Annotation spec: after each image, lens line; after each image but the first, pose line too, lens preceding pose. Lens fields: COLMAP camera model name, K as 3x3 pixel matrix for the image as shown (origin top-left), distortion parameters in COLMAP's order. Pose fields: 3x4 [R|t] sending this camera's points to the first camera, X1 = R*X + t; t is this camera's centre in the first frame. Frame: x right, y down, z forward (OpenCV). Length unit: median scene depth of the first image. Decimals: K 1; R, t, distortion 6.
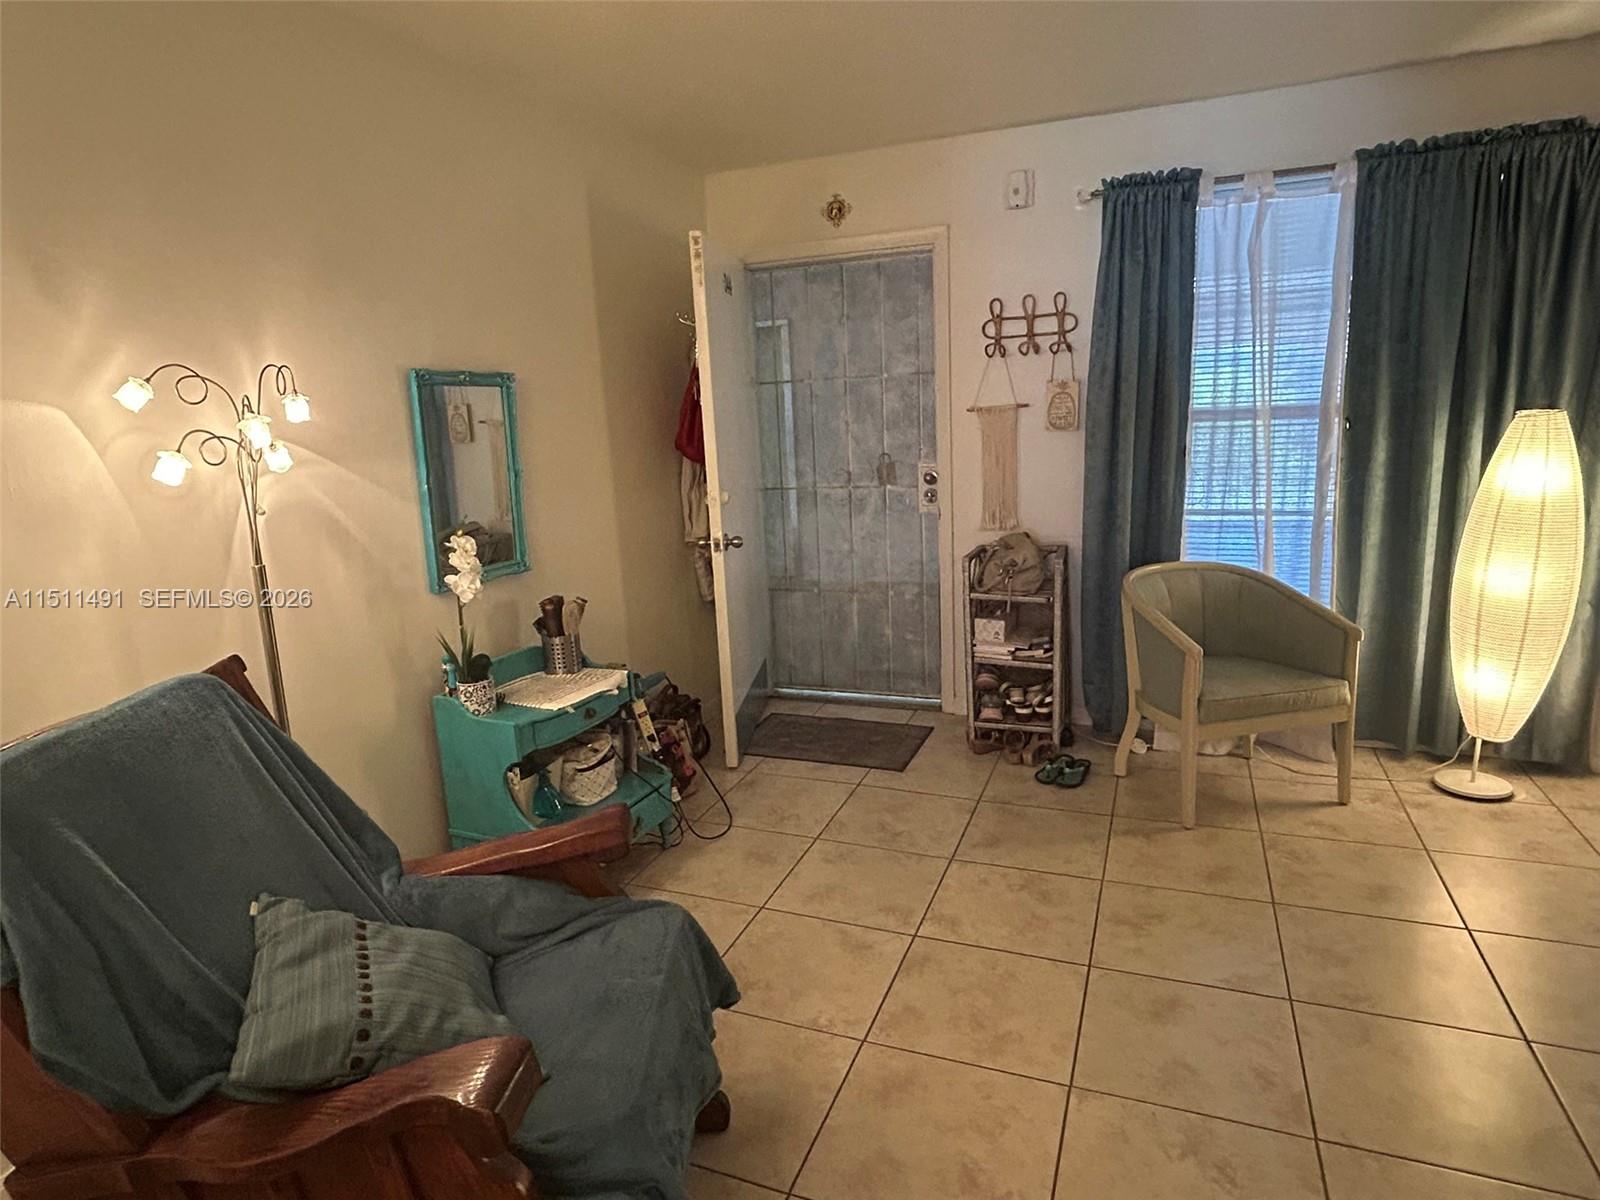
lens RADIAL K [[952.9, 0, 796.3], [0, 952.9, 598.5], [0, 0, 1]] dist [-0.000583, -0.001181]
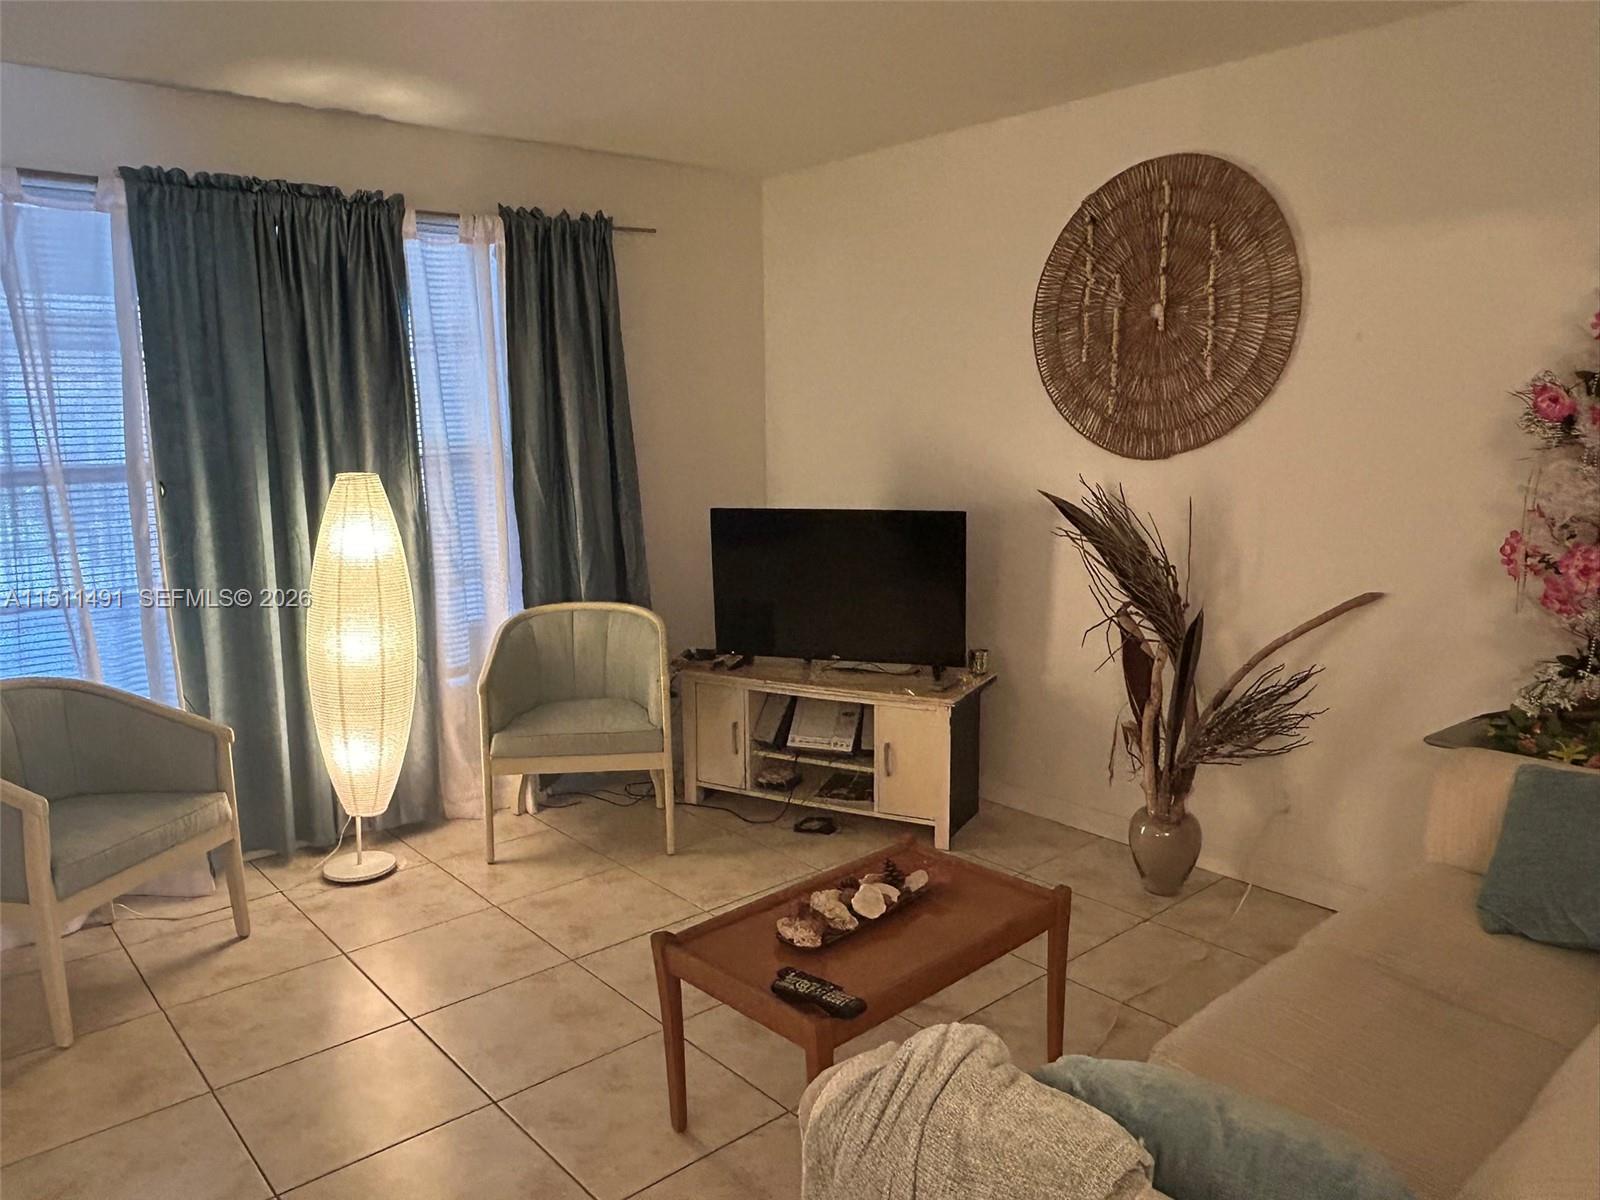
lens RADIAL K [[1127.3, 0, 800.4], [0, 1127.3, 594.4], [0, 0, 1]] dist [-0.006524, 0.002764]
pose [[0.458869, -0.094104, 0.883506, -0.046070], [0.165555, 0.986017, 0.019038, -0.019020], [-0.872944, 0.137532, 0.468032, 0.064565]]
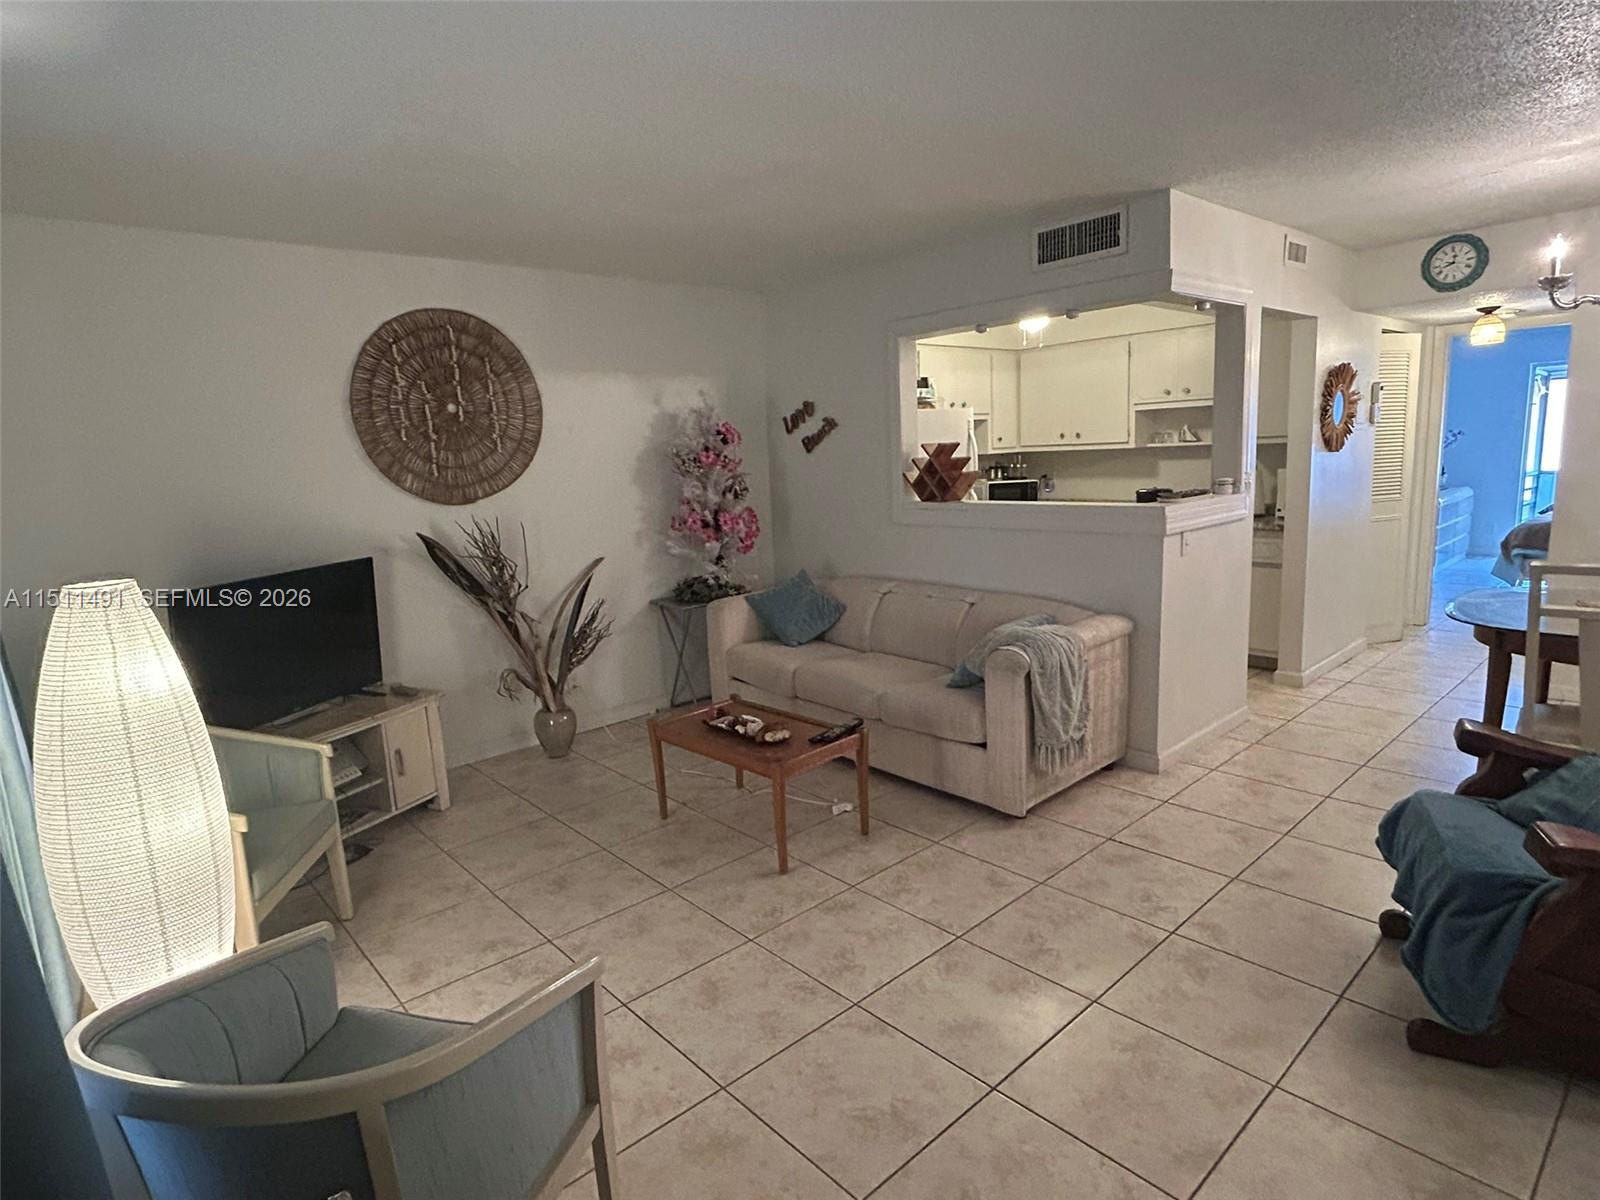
lens RADIAL K [[865.0, 0, 798.4], [0, 865.0, 593.2], [0, 0, 1]] dist [-0.006098, 0.002621]
pose [[-0.887390, 0.013757, 0.460814, 0.061563], [0.179920, 0.930626, 0.318690, -0.279072], [-0.424462, 0.365712, -0.828304, 1.211261]]
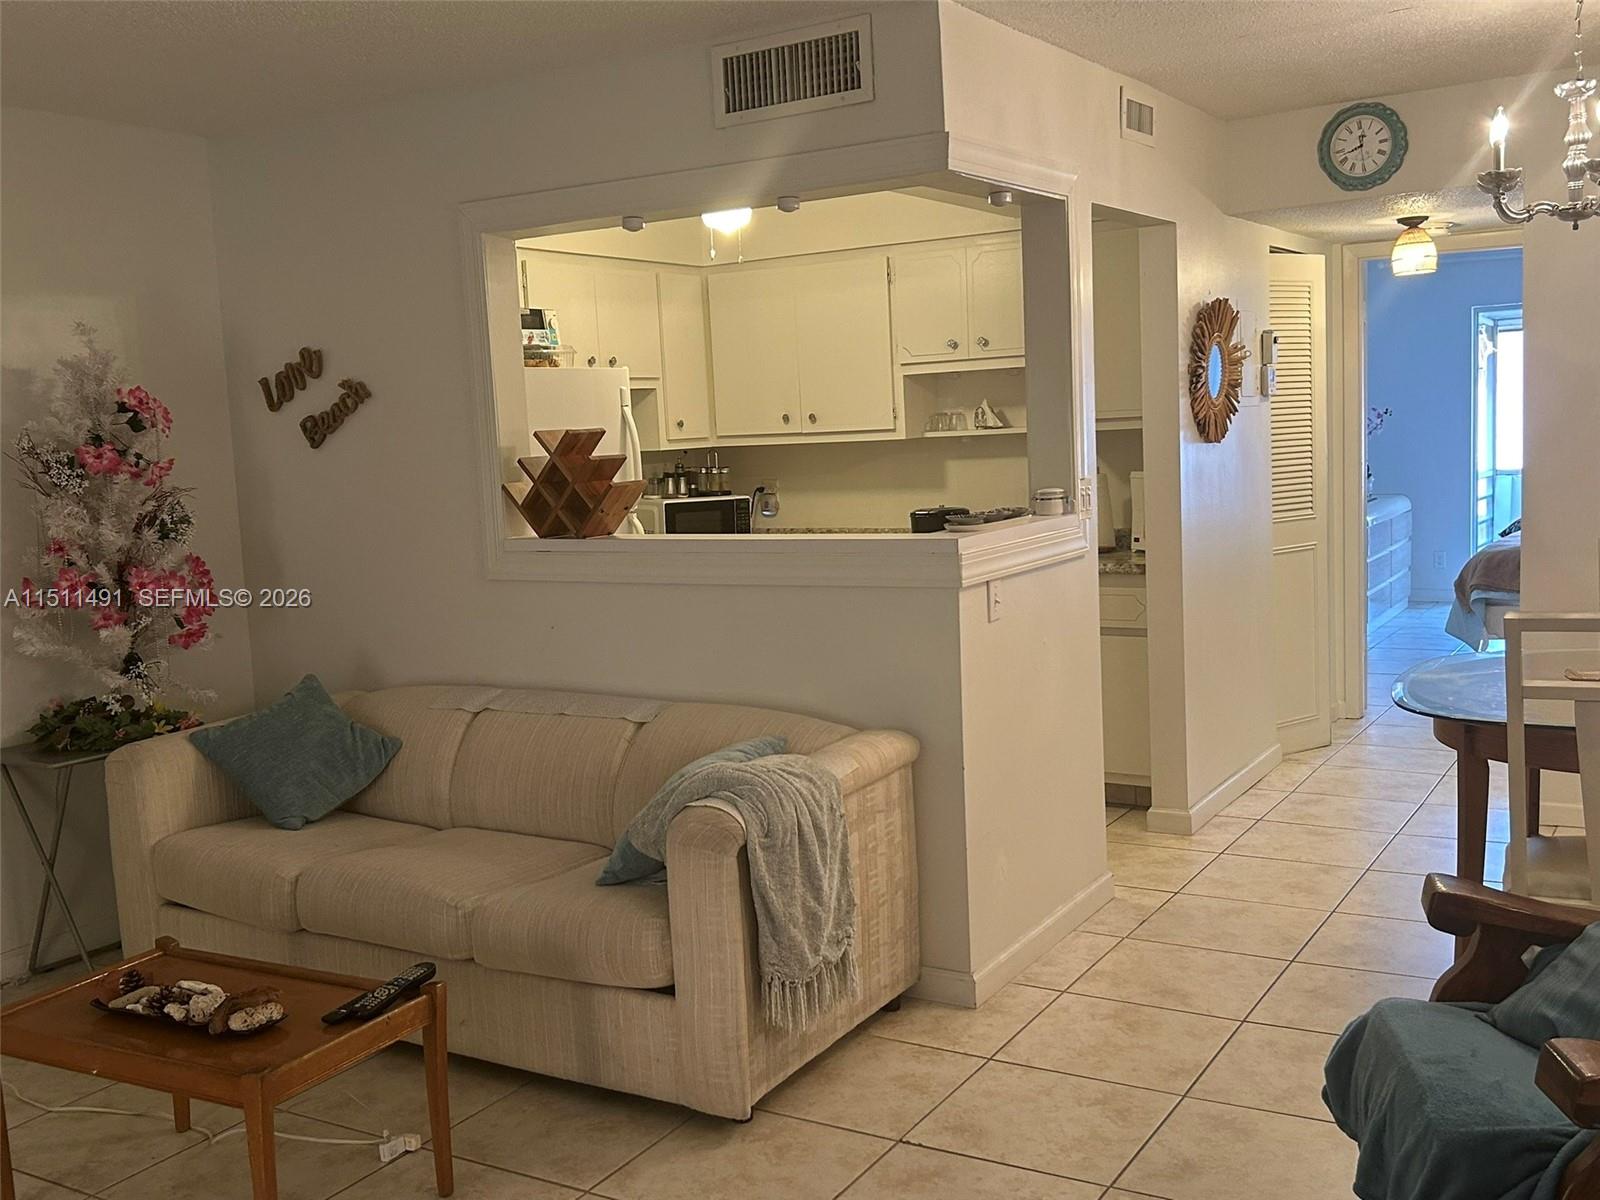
lens RADIAL K [[1586.6, 0, 794.3], [0, 1586.6, 601.9], [0, 0, 1]] dist [0.030290, 0.000000]
pose [[-0.980045, 0.074287, 0.184370, 0.060232], [0.128611, 0.944206, 0.303207, -0.271208], [-0.151559, 0.320868, -0.934919, 1.182590]]
